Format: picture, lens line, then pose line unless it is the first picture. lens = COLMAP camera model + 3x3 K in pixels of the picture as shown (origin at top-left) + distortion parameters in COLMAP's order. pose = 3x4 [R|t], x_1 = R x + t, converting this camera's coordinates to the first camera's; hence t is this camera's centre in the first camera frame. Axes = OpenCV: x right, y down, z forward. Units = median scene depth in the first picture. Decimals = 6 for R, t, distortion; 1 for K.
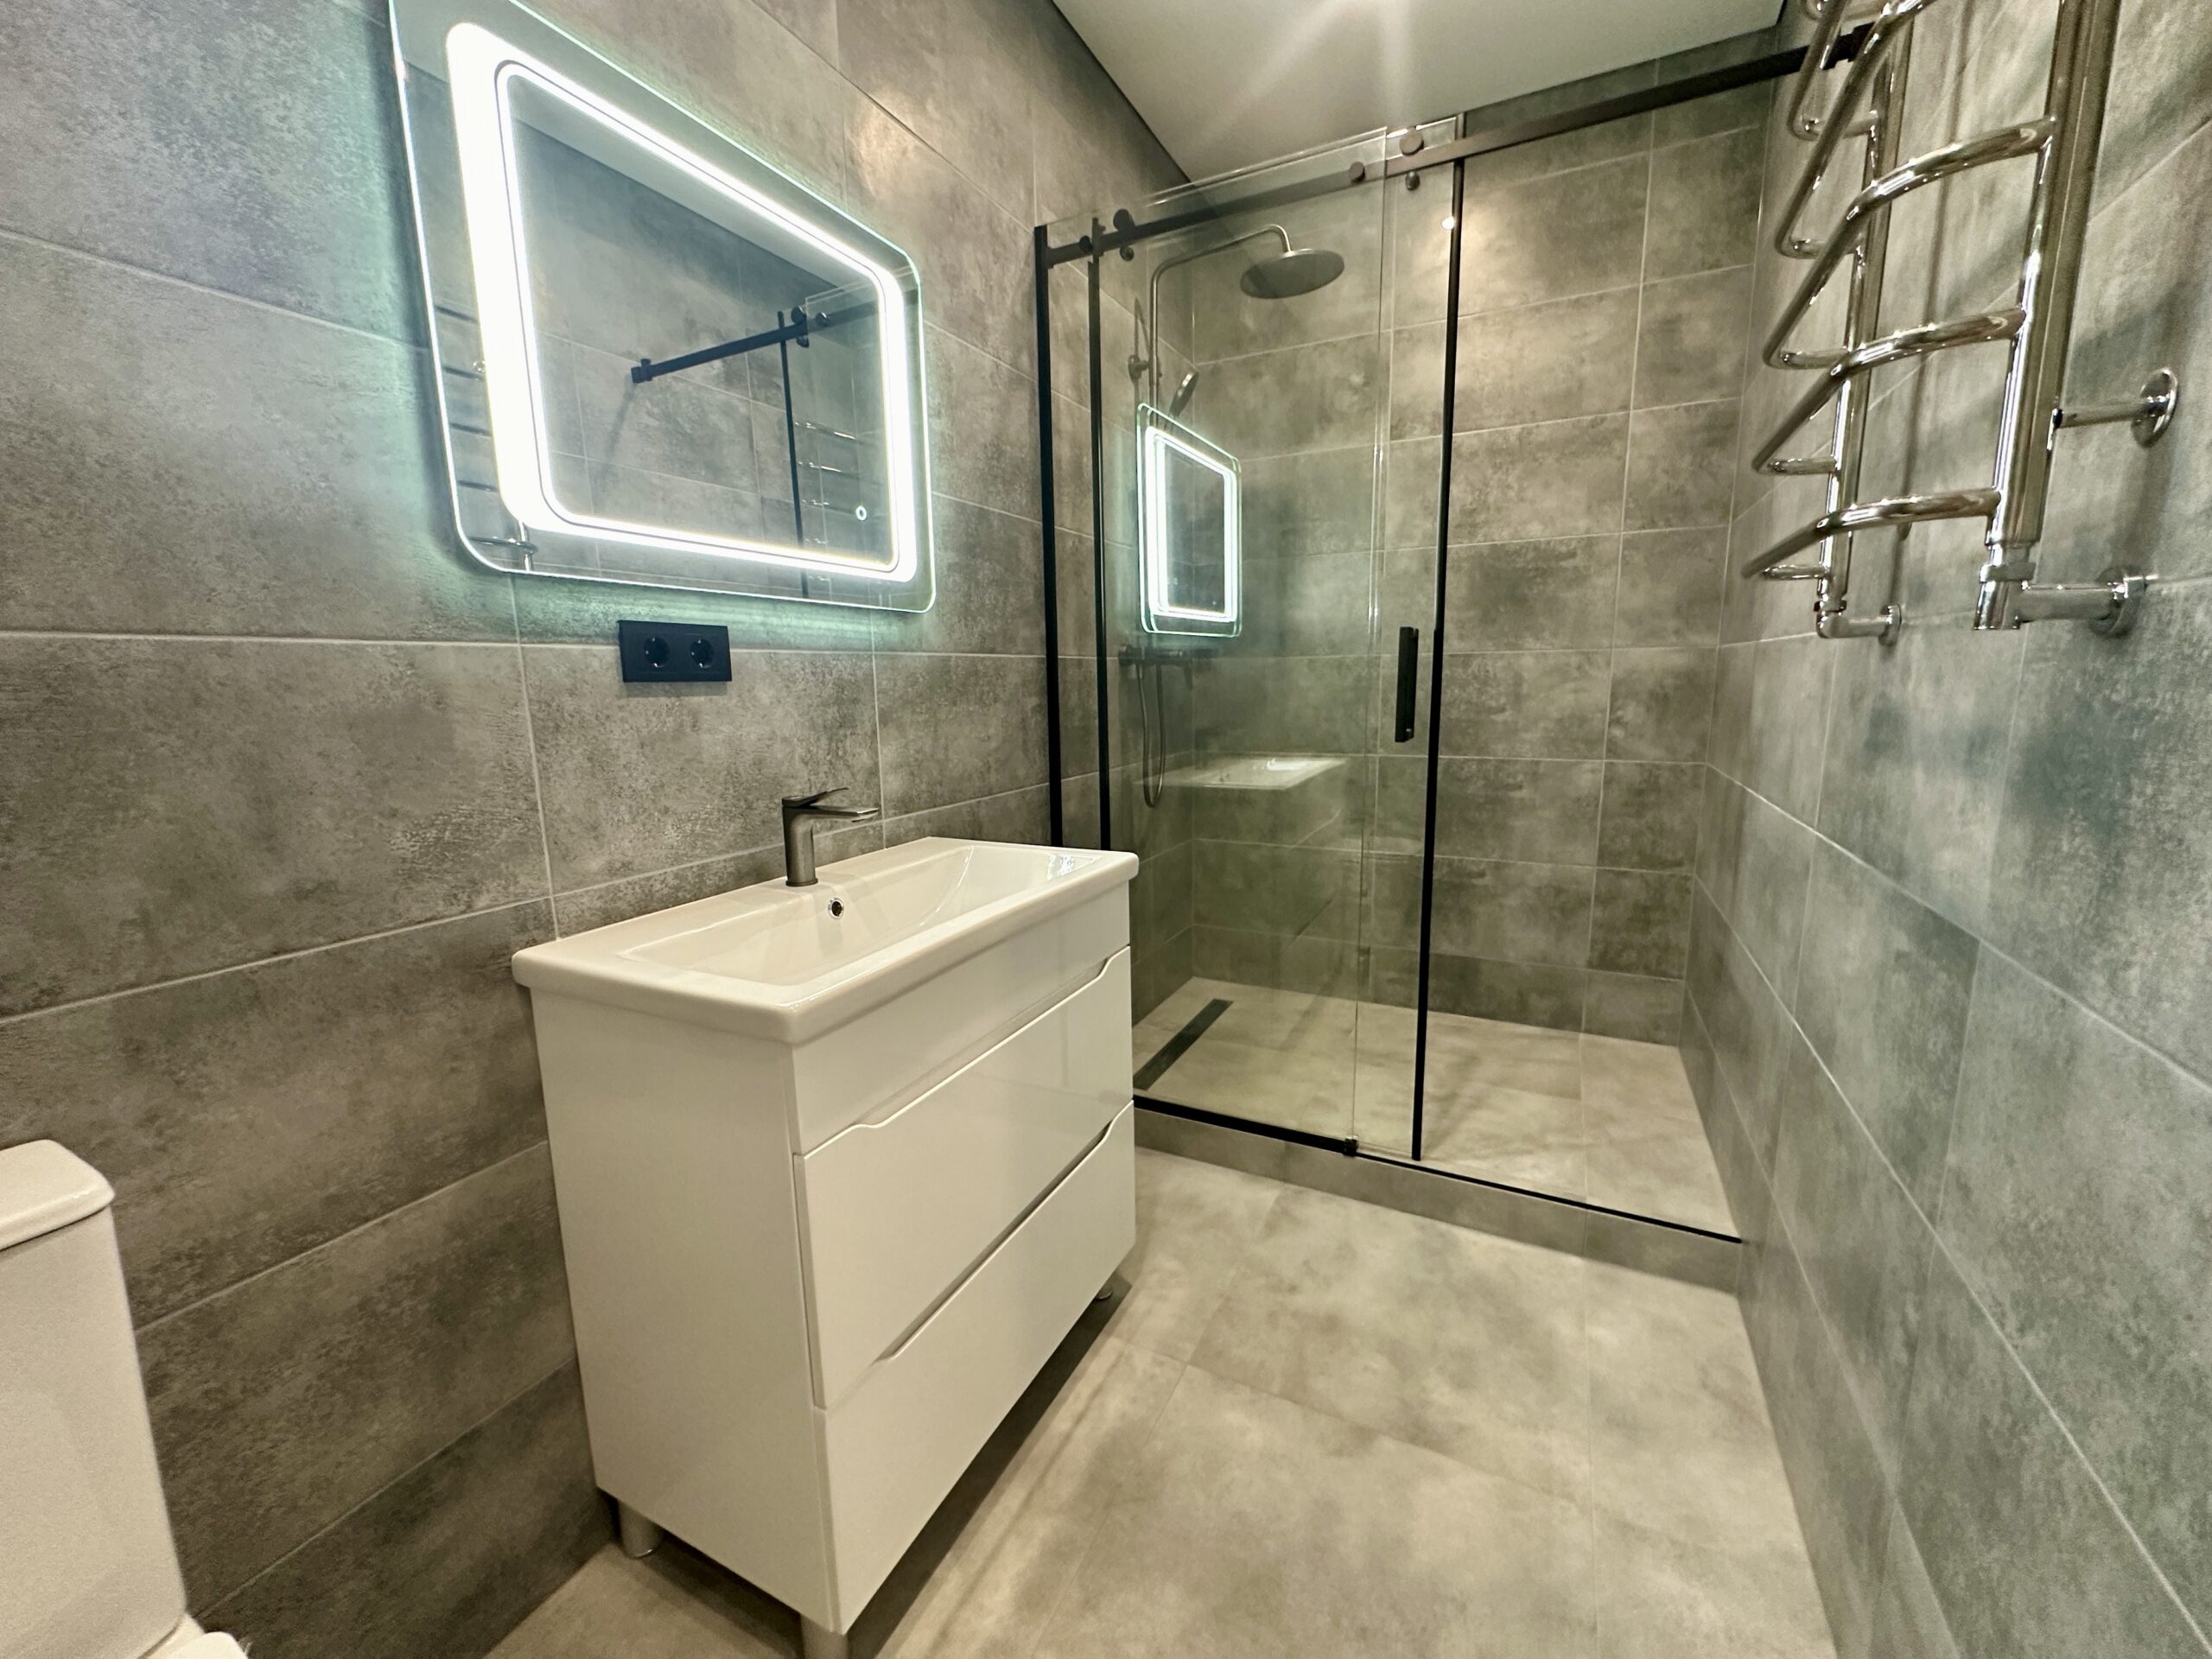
lens RADIAL K [[880.1, 0, 1105.8], [0, 880.1, 828.2], [0, 0, 1]] dist [-0.003219, 0.001094]
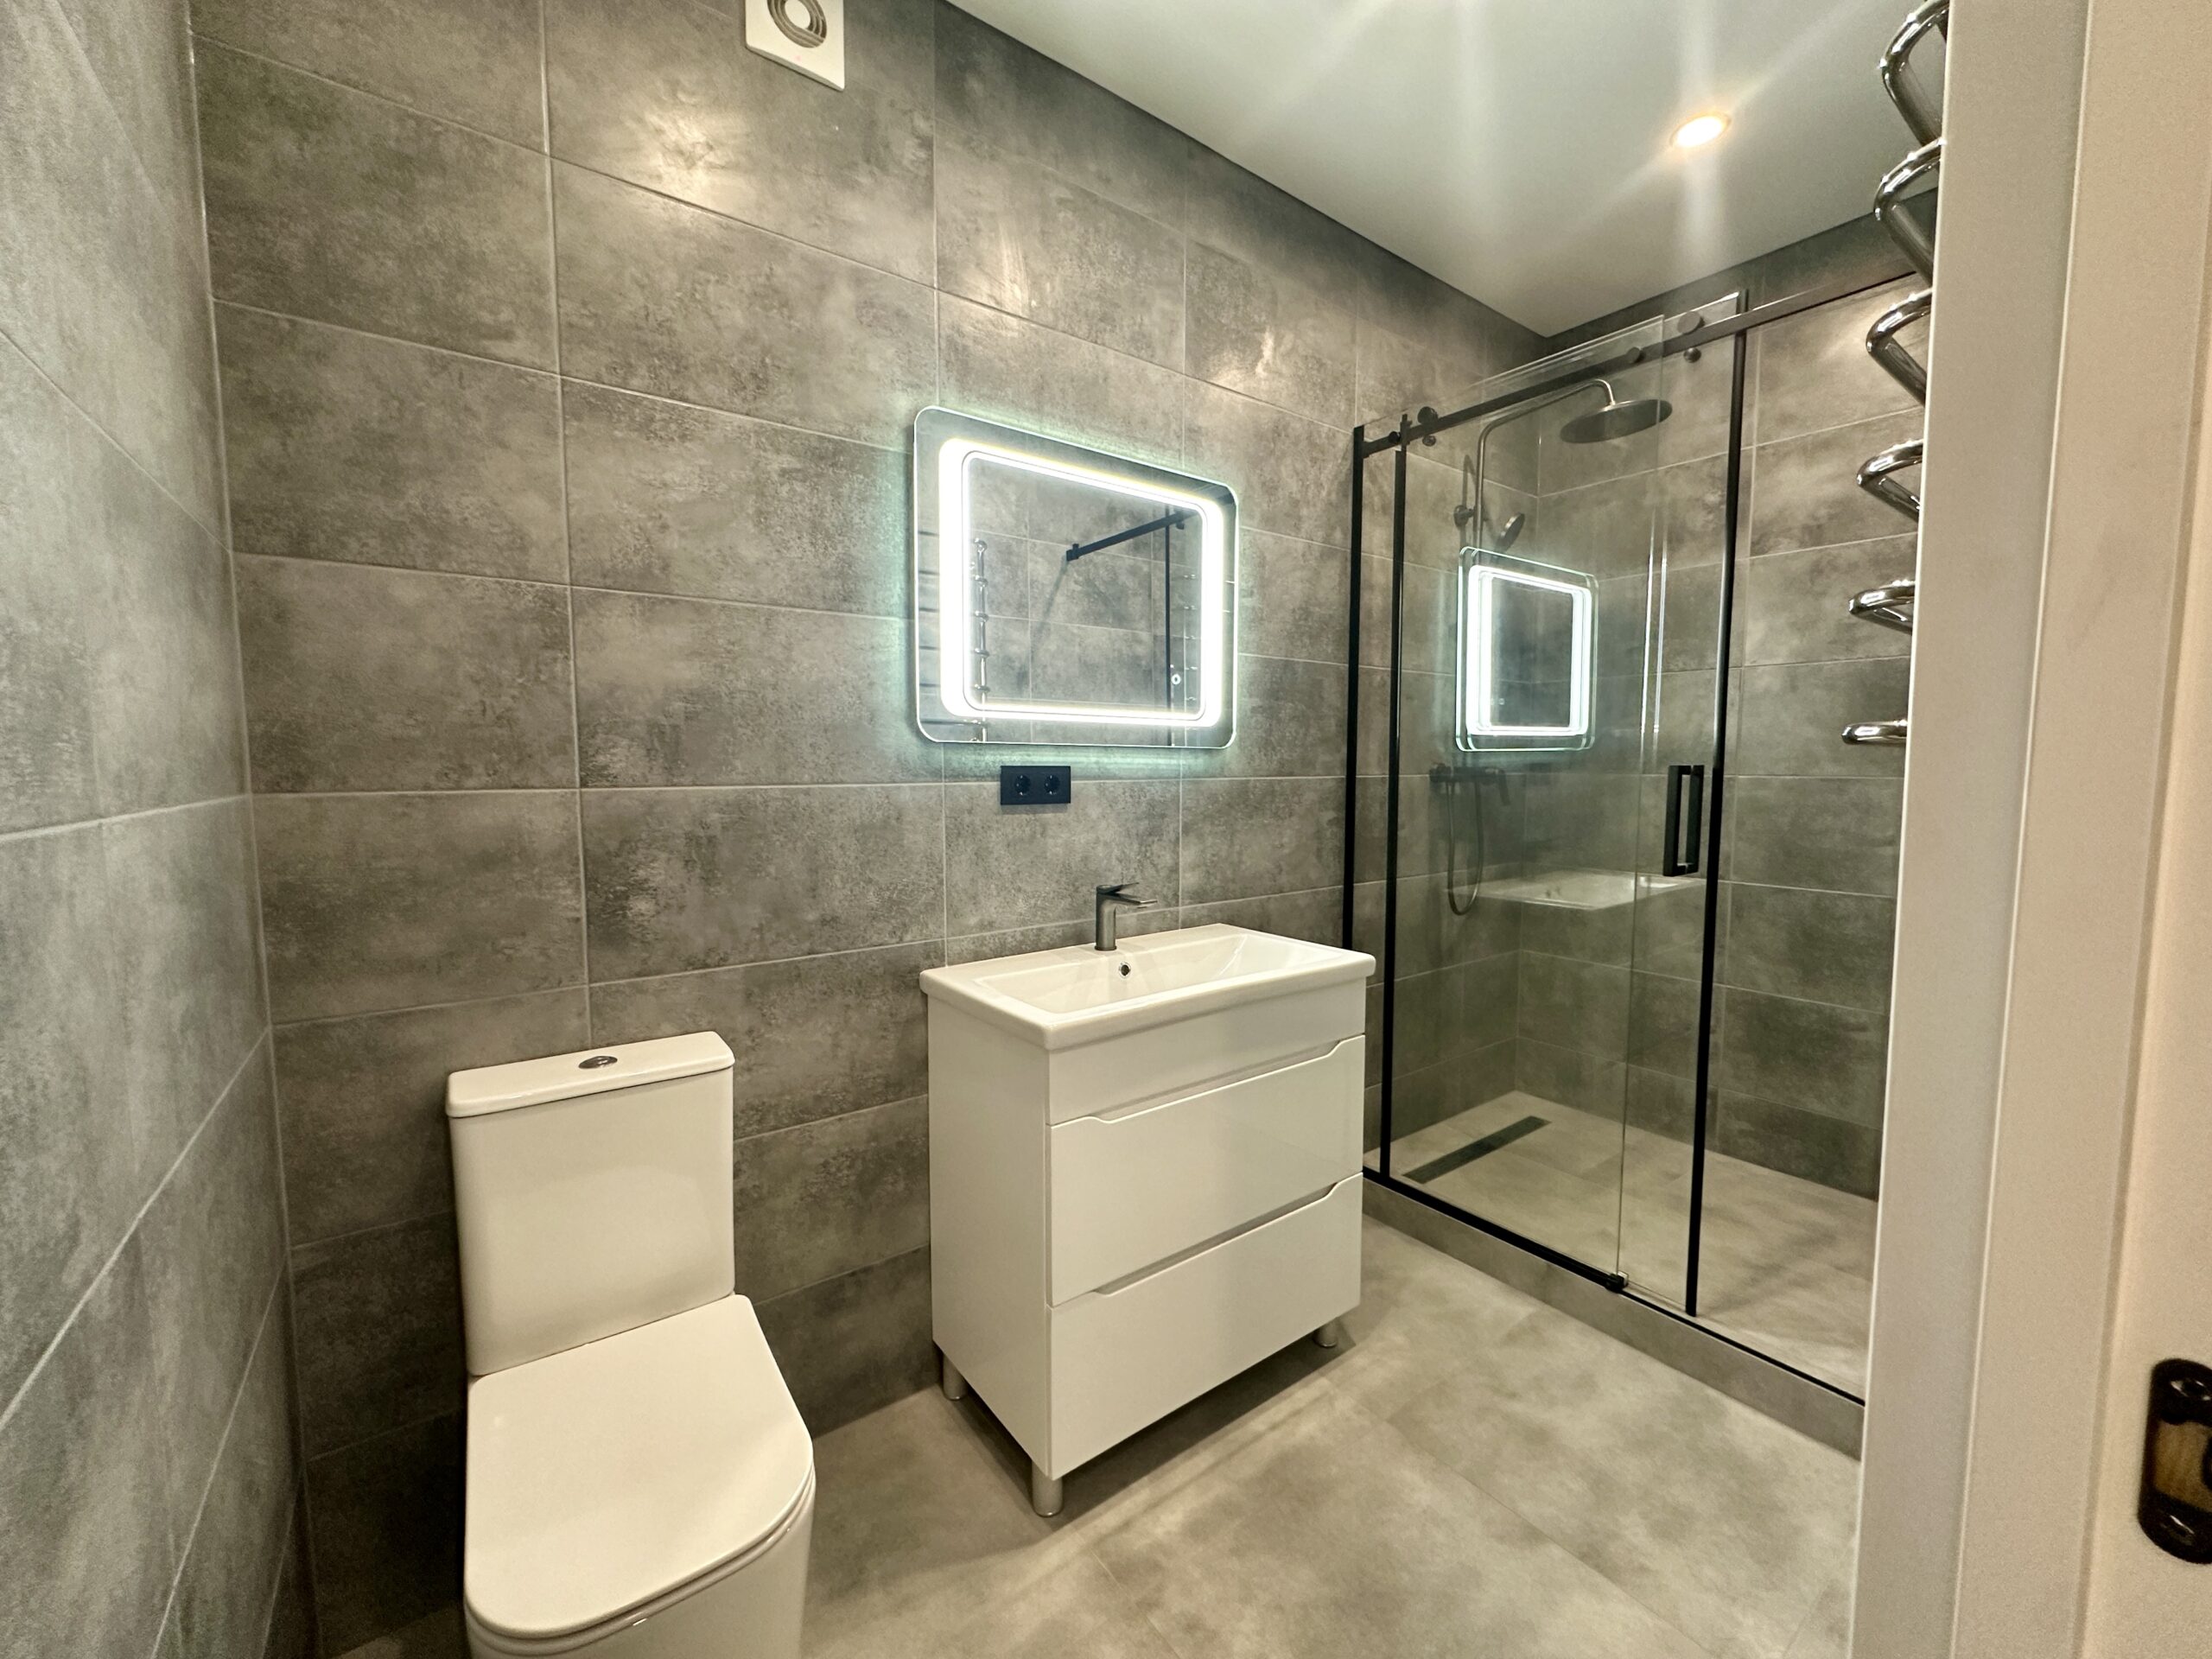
lens RADIAL K [[880.1, 0, 1108.1], [0, 880.1, 830.2], [0, 0, 1]] dist [-0.003219, 0.001094]
pose [[0.894111, 0.053562, -0.444630, 0.234028], [-0.092167, 0.993577, -0.065648, -0.028501], [0.438258, 0.099677, 0.893305, -0.221759]]
